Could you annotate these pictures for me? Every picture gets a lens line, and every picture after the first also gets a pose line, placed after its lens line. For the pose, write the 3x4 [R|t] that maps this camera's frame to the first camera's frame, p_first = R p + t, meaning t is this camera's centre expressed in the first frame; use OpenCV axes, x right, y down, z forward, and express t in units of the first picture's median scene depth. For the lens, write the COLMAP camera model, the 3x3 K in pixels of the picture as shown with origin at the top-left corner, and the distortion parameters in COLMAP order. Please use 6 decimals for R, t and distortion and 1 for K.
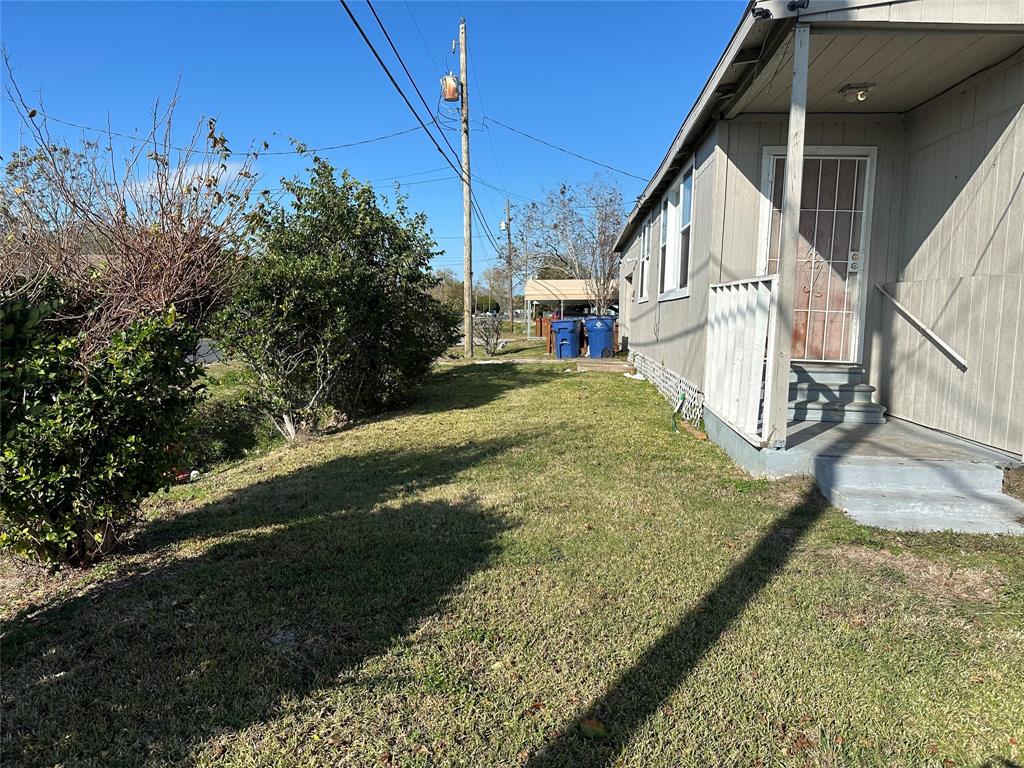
lens RADIAL K [[712.2, 0, 506.3], [0, 712.2, 390.8], [0, 0, 1]] dist [0.094393, -0.119163]
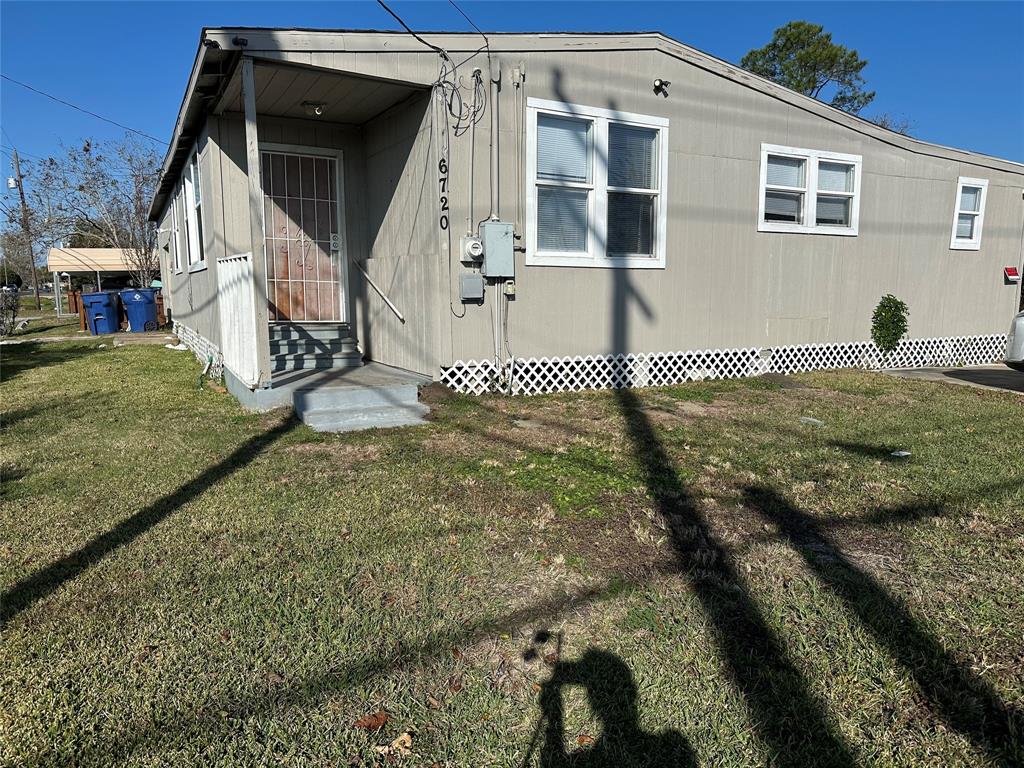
lens RADIAL K [[712.2, 0, 506.3], [0, 712.2, 390.8], [0, 0, 1]] dist [0.094393, -0.119163]
pose [[0.839528, -0.098948, 0.534230, 0.033740], [0.077612, 0.995033, 0.062331, 0.026643], [-0.537744, -0.010866, 0.843038, -0.228460]]
